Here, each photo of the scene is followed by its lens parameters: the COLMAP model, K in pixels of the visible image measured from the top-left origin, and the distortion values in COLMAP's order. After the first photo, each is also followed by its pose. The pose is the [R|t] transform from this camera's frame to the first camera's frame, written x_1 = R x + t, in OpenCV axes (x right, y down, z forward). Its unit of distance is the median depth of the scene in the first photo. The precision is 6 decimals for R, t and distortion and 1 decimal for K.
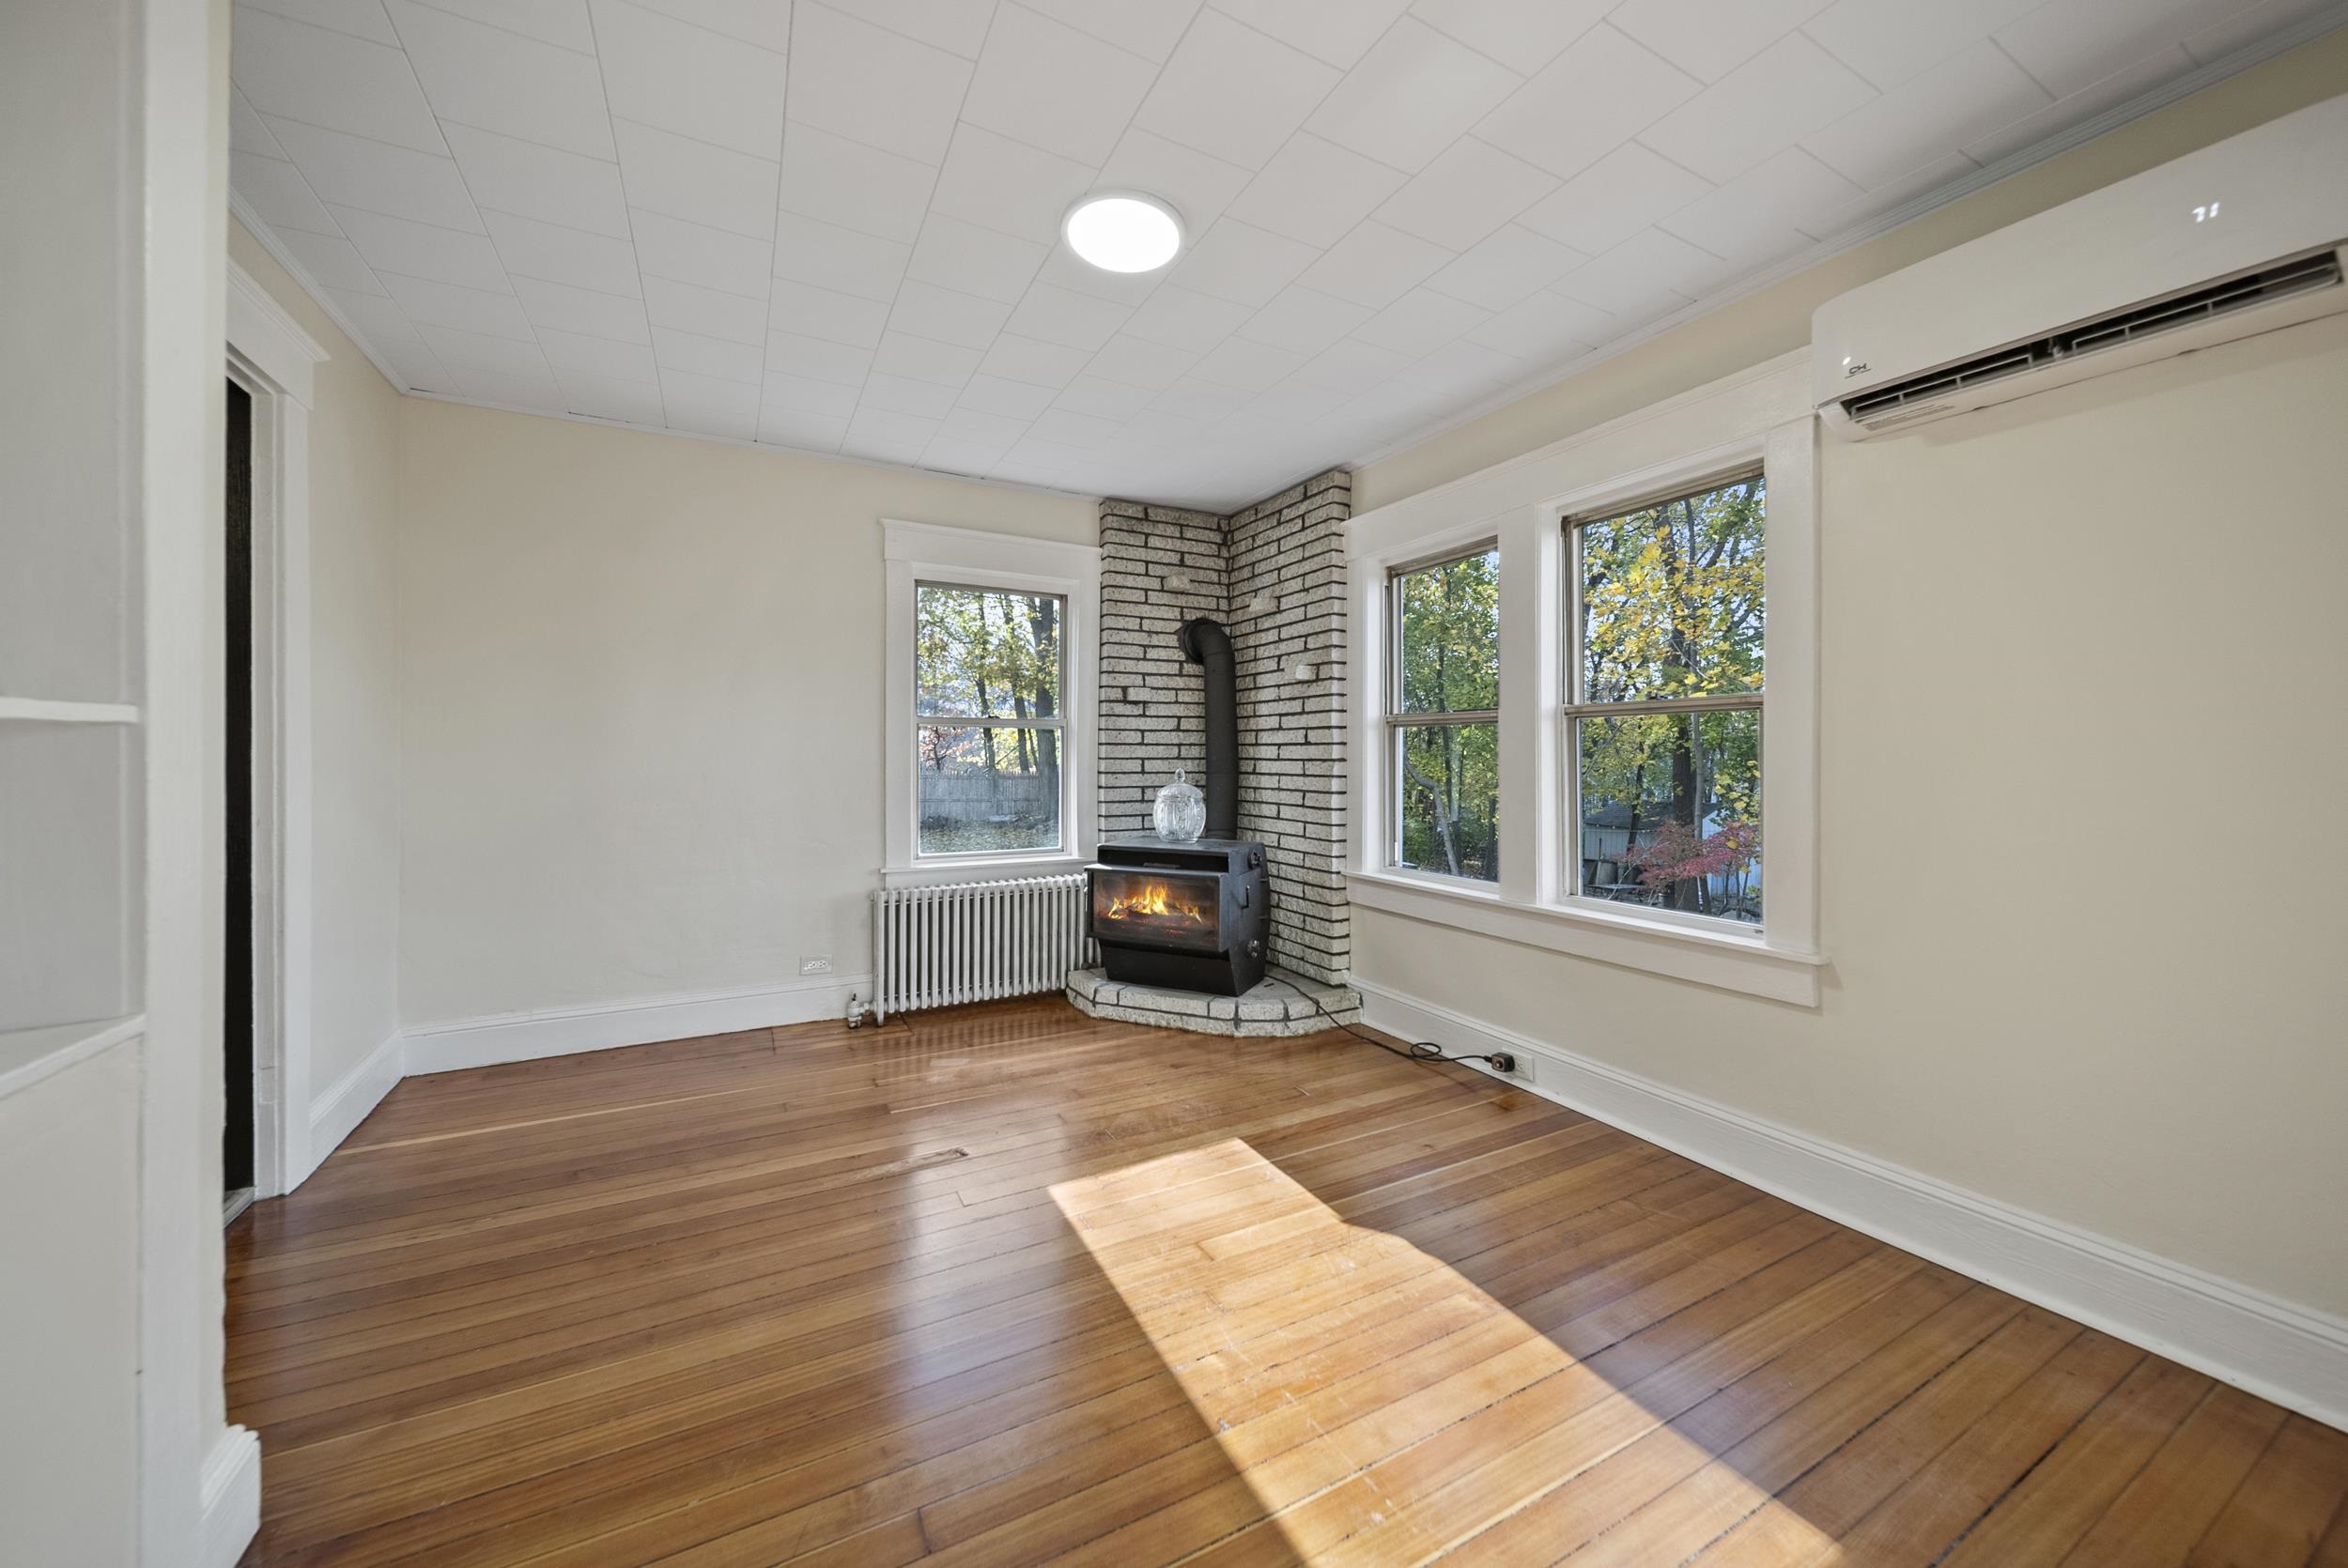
lens RADIAL K [[850.5, 0, 1180.2], [0, 850.5, 757.4], [0, 0, 1]] dist [-0.001290, -0.000212]
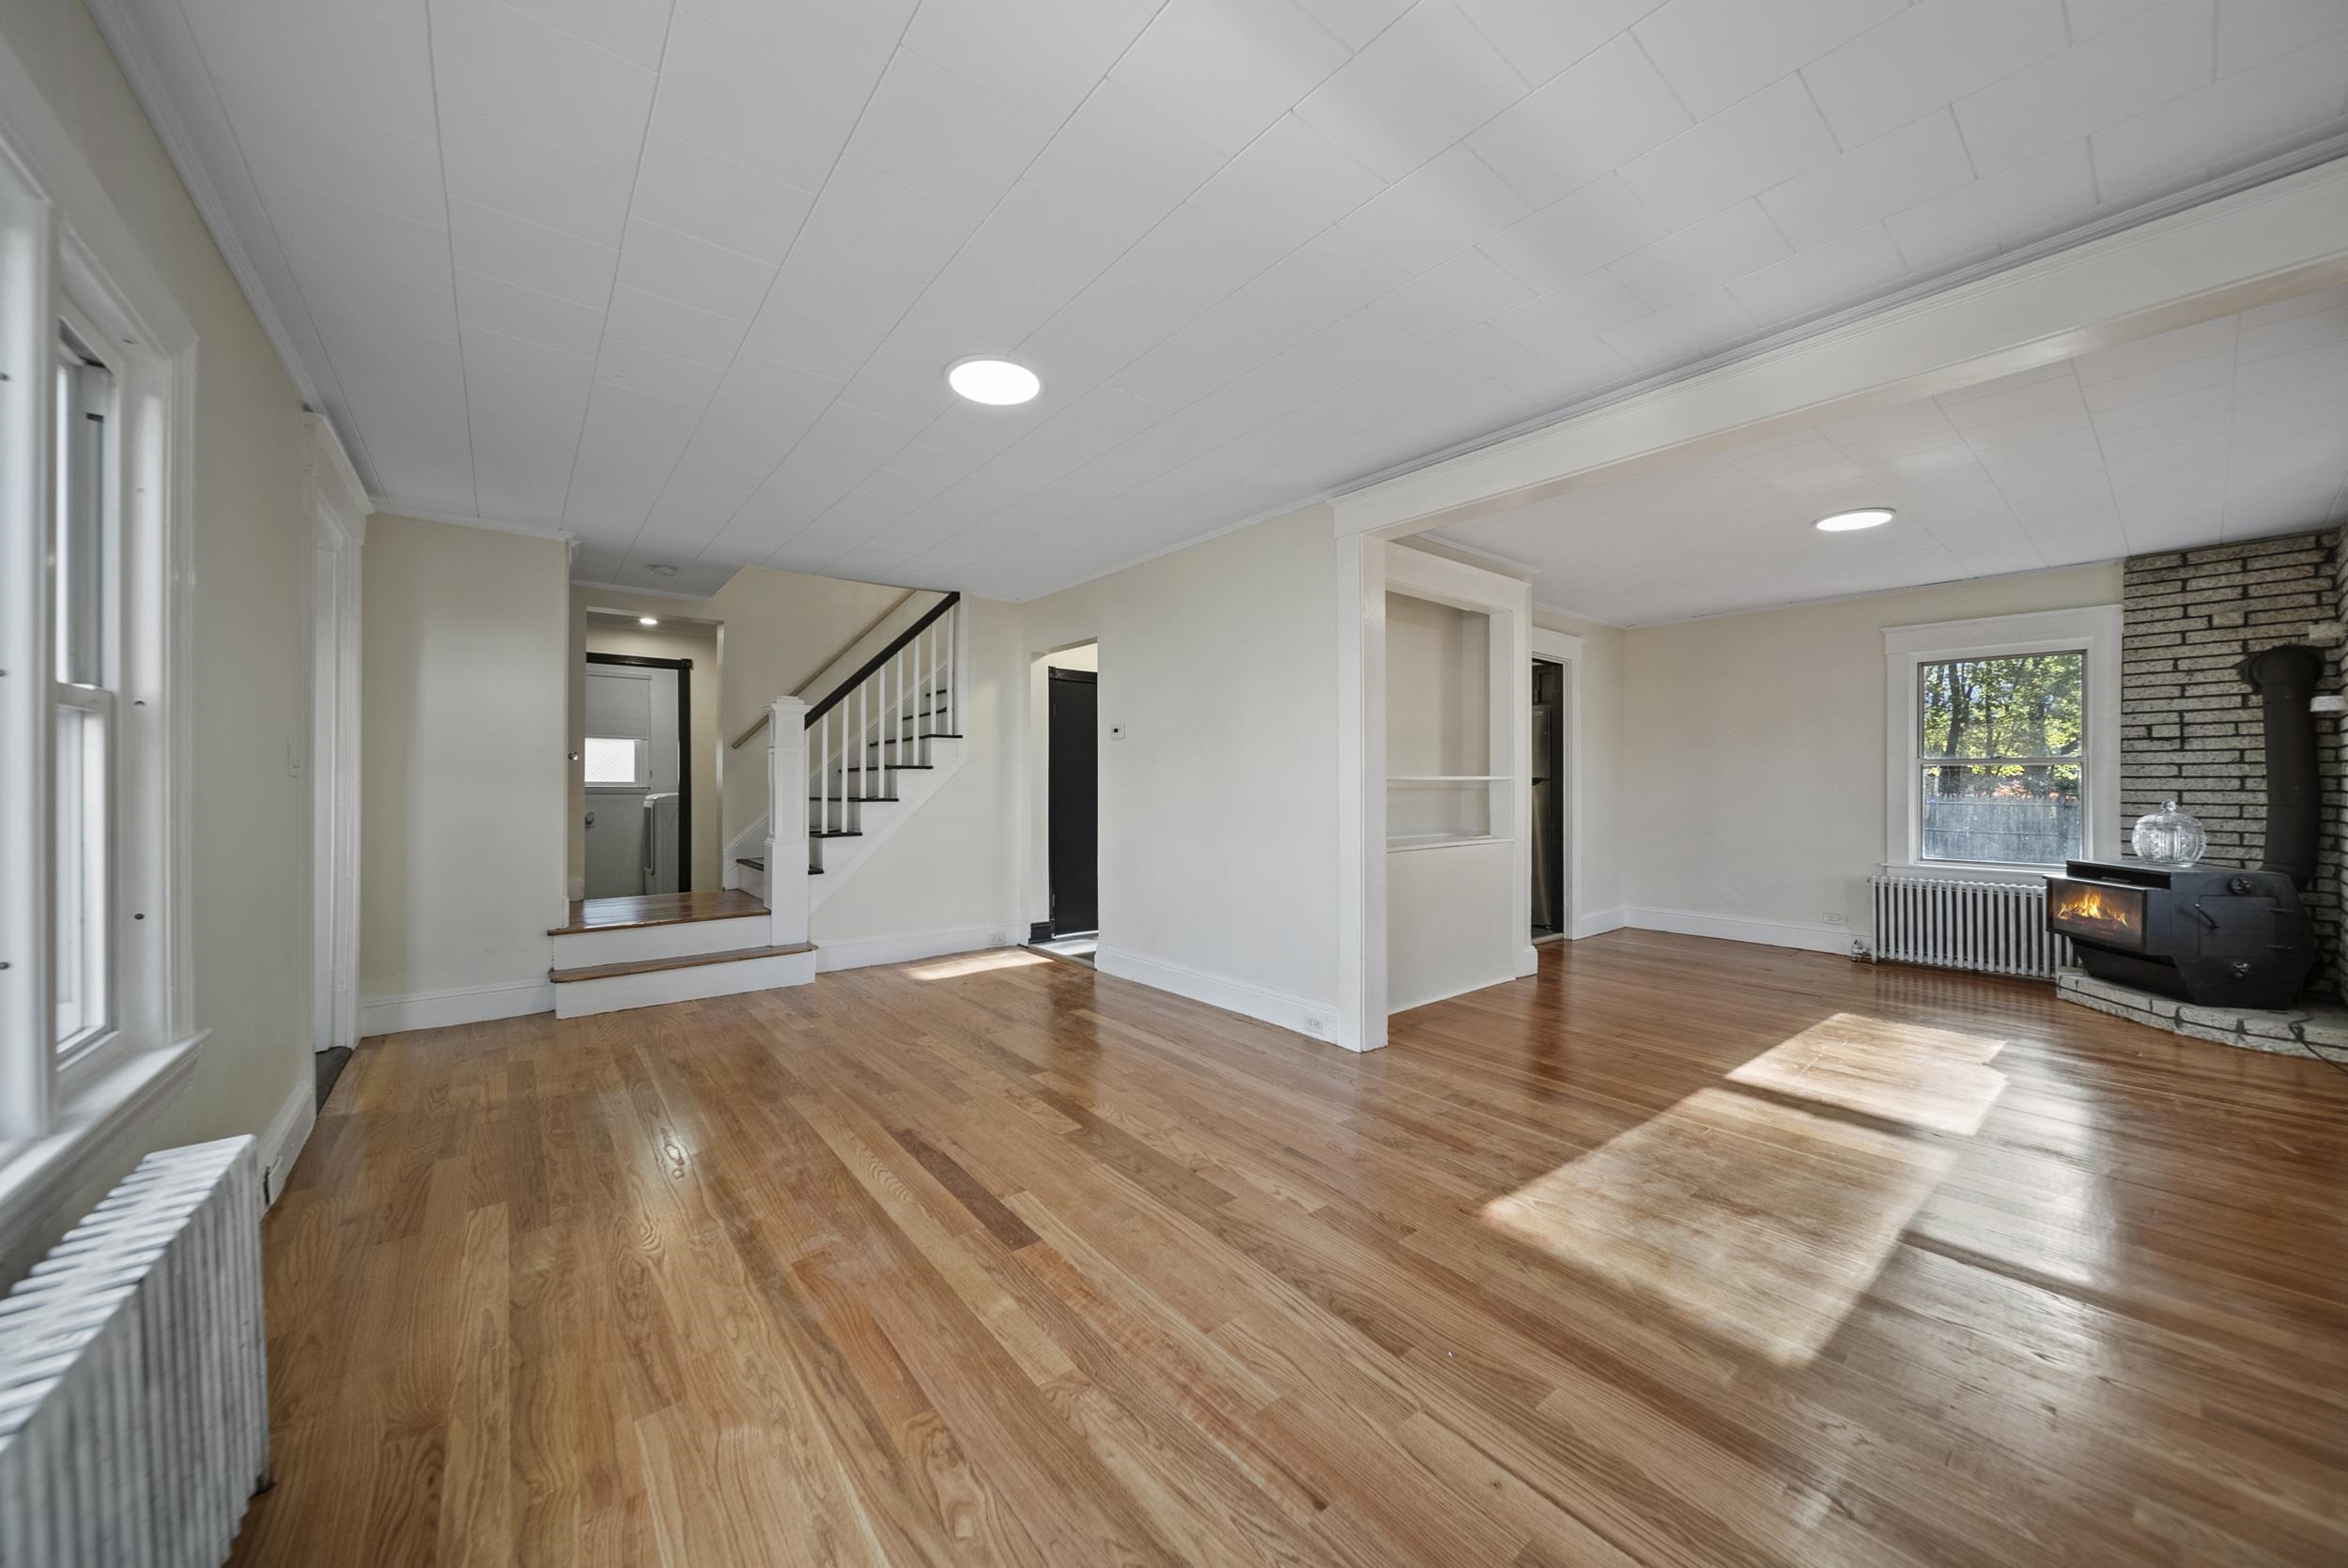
lens RADIAL K [[831.7, 0, 1167.3], [0, 831.7, 781.9], [0, 0, 1]] dist [-0.001688, -0.000643]
pose [[0.182986, -0.004439, -0.983105, 0.786525], [-0.003121, 0.999982, -0.005096, -0.000172], [0.983111, 0.004000, 0.182969, -0.462810]]
